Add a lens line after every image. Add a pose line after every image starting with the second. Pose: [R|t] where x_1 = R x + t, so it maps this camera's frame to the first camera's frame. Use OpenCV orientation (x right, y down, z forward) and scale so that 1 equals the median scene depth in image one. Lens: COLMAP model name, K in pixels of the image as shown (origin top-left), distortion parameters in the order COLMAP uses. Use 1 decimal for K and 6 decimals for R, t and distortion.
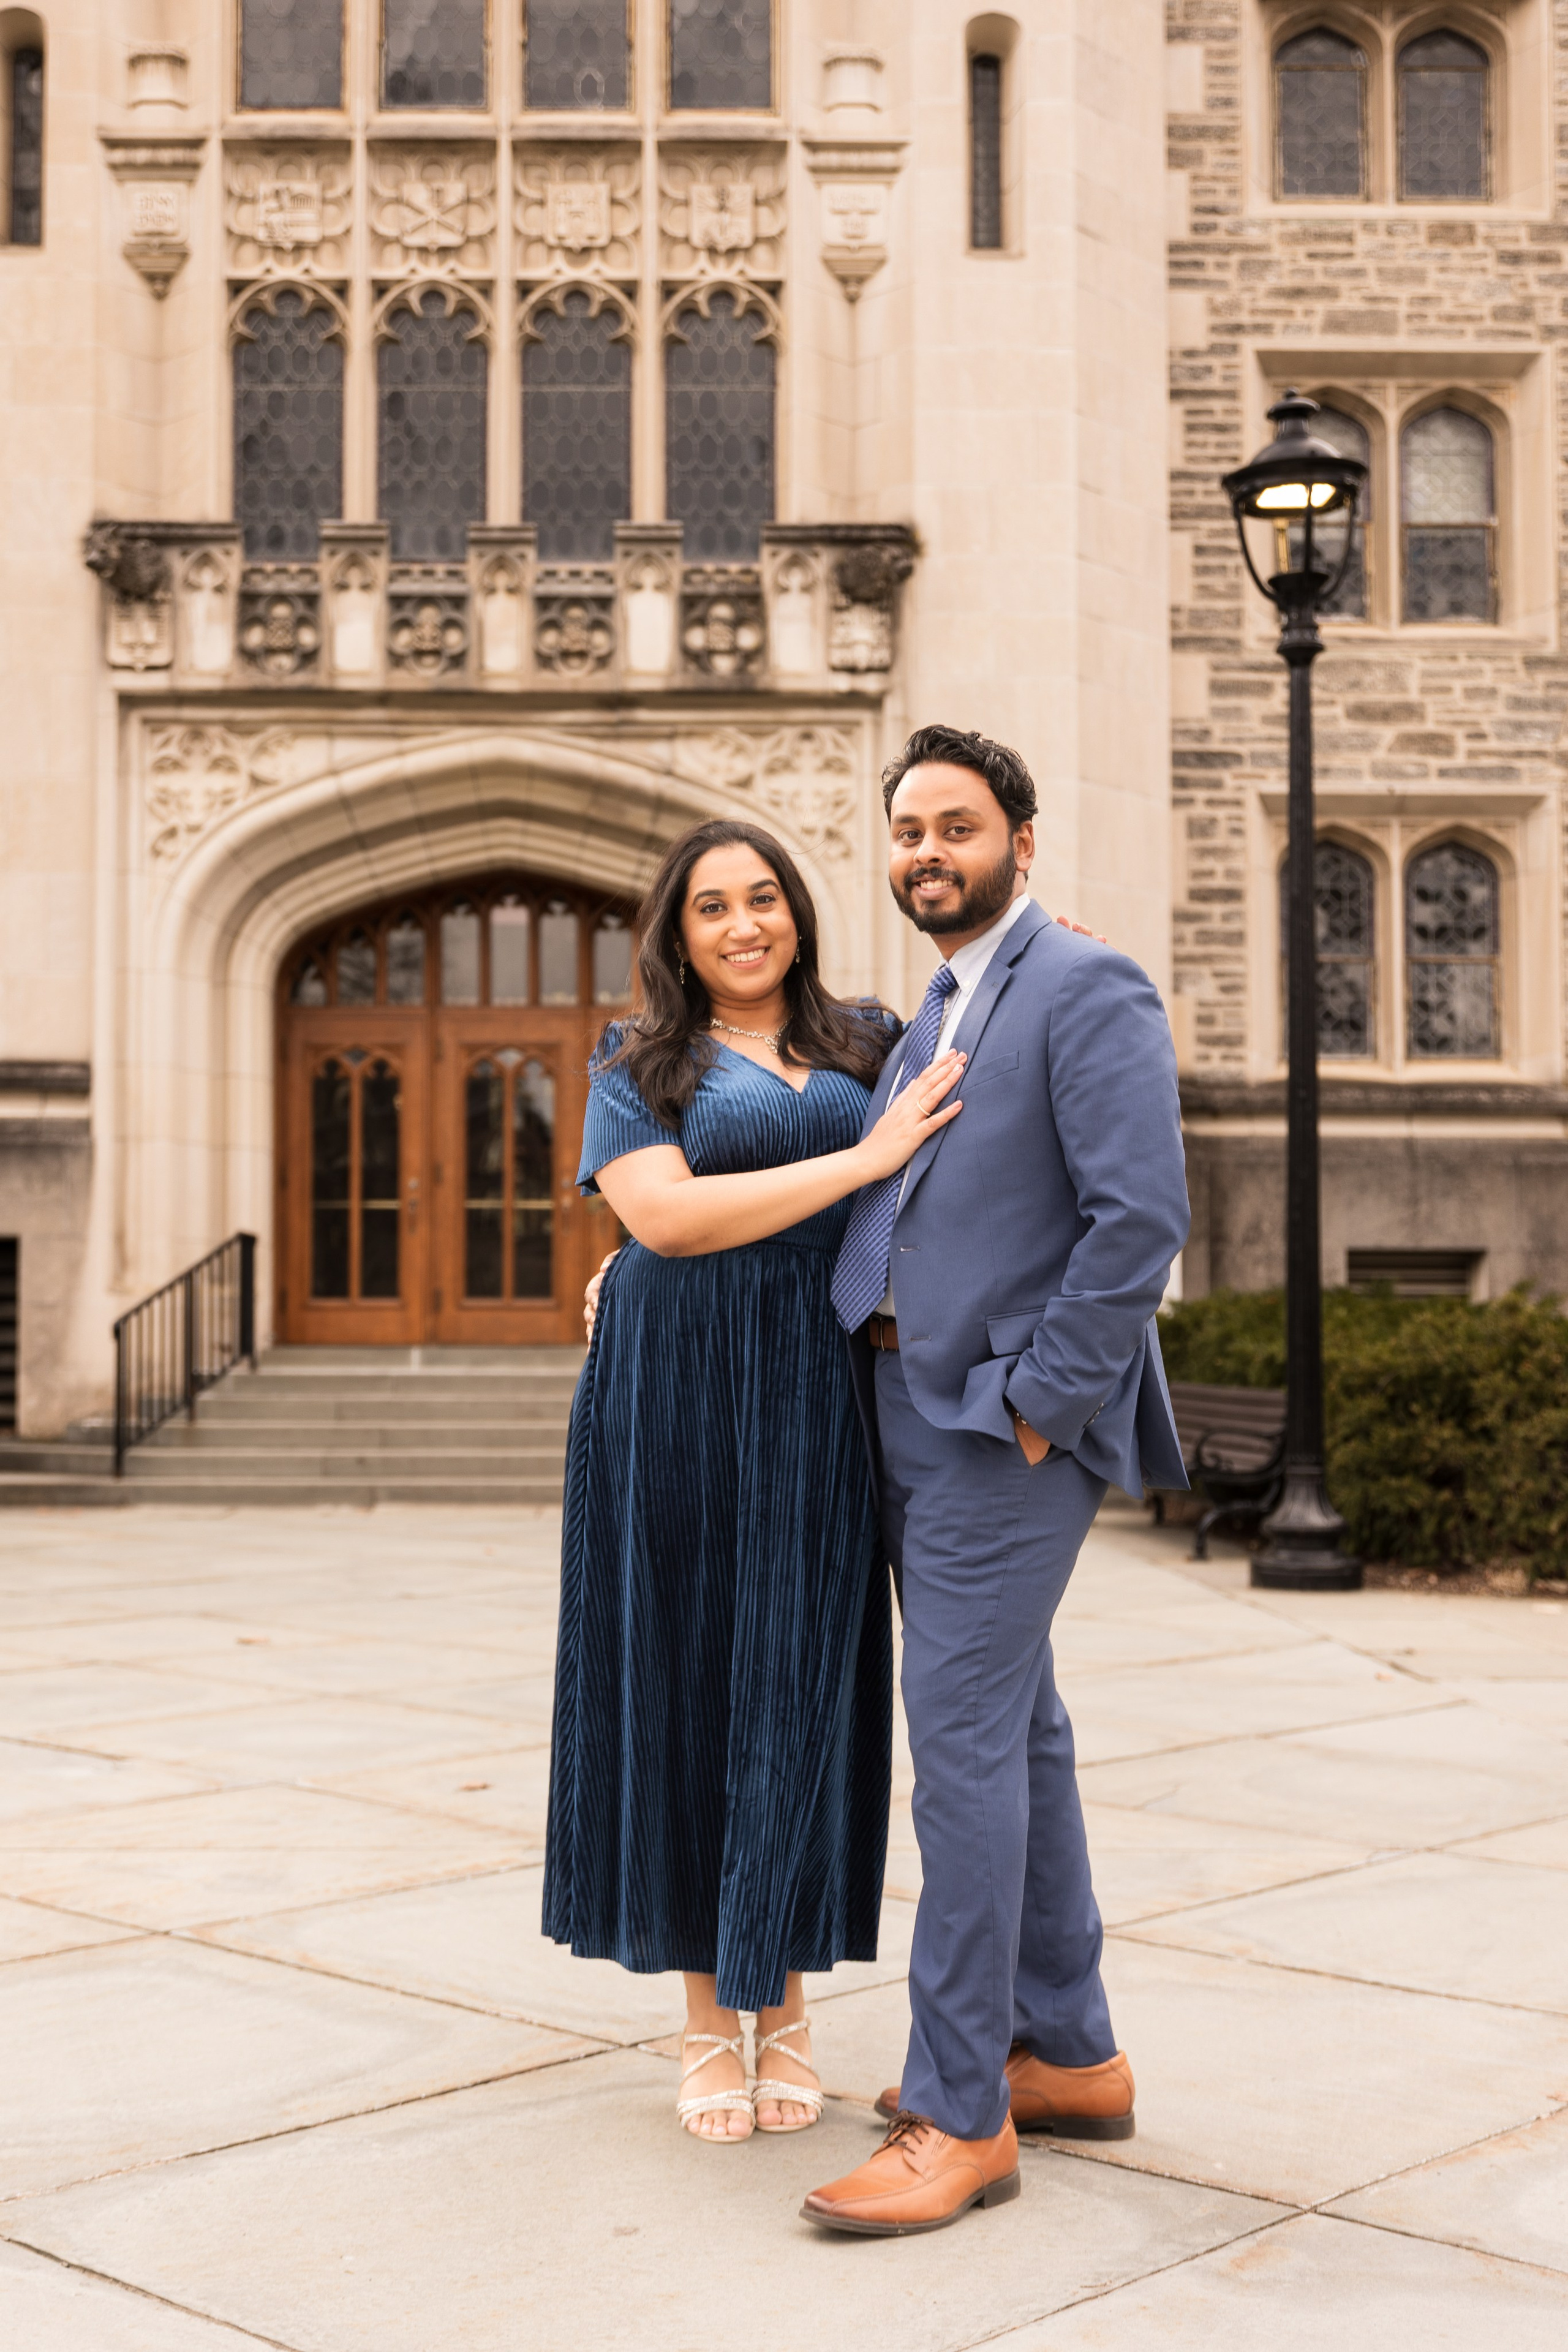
lens RADIAL K [[3785.4, 0, 784.0], [0, 3785.4, 1176.0], [0, 0, 1]] dist [-0.041443, -0.010785]
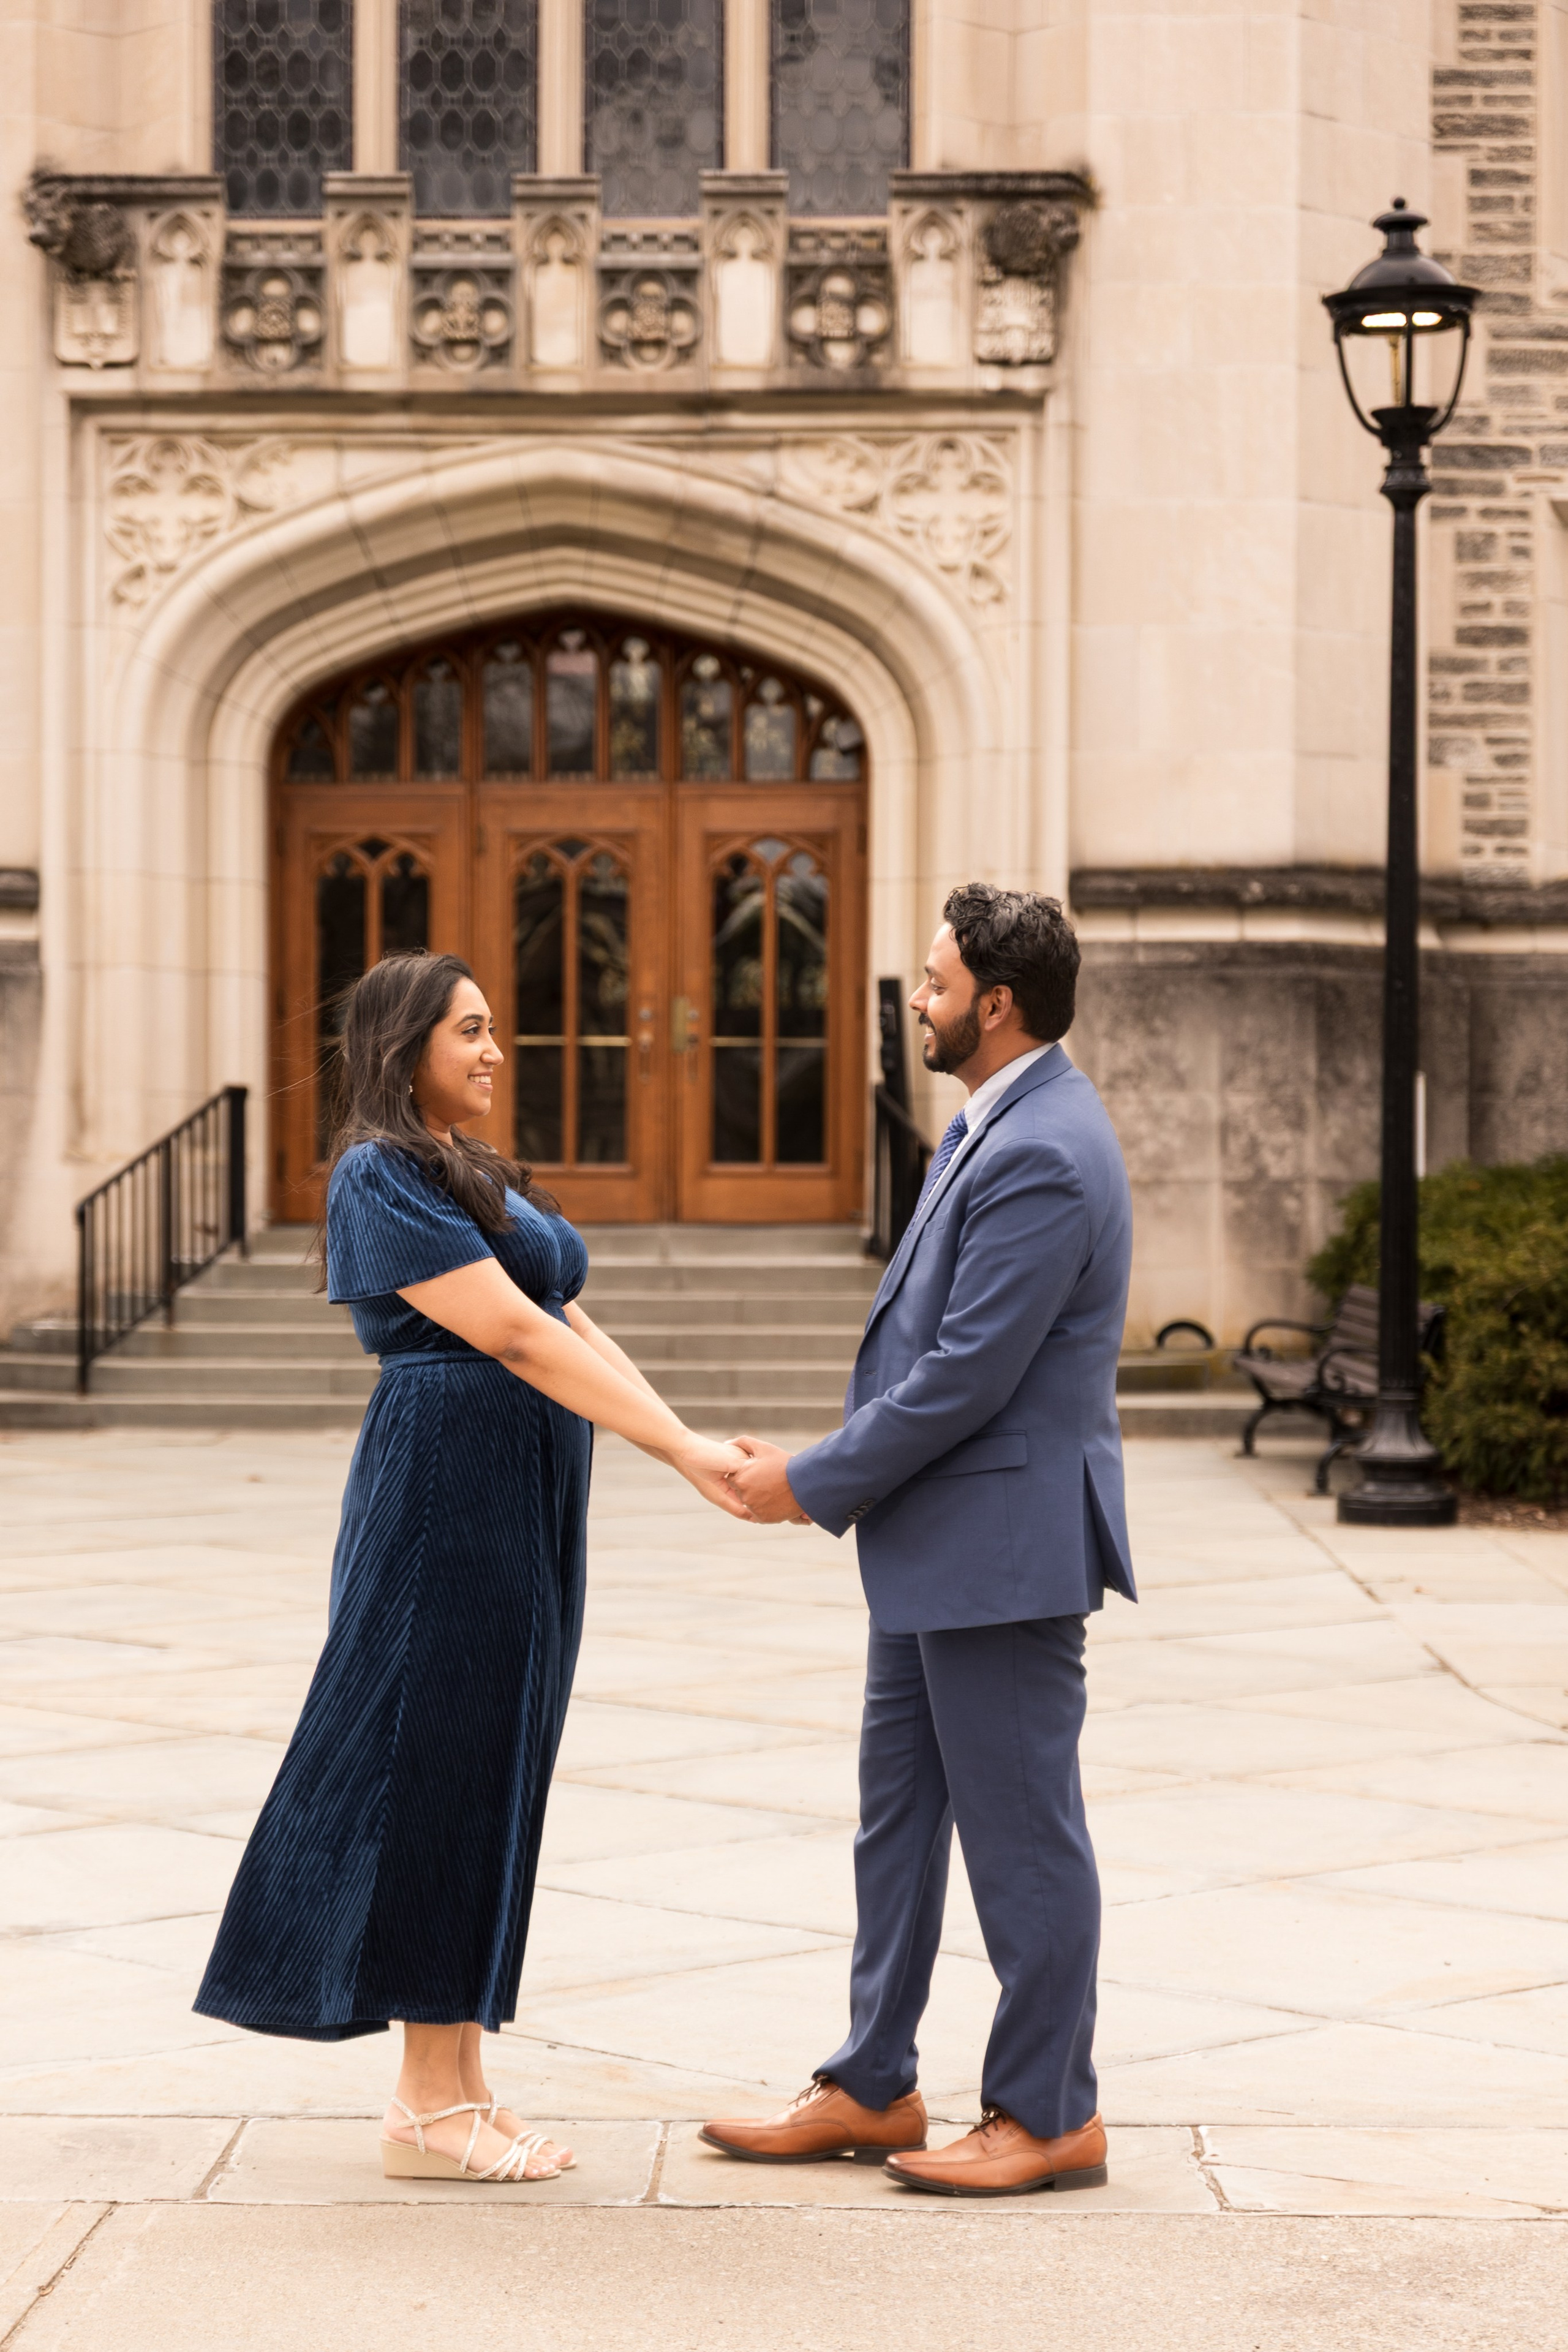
lens RADIAL K [[6295.1, 0, 784.0], [0, 6295.1, 1176.0], [0, 0, 1]] dist [-0.092734, -0.024092]
pose [[0.998776, 0.001008, -0.049453, 0.036648], [0.001323, 0.998890, 0.047086, -0.027110], [0.049446, -0.047093, 0.997666, -0.300773]]
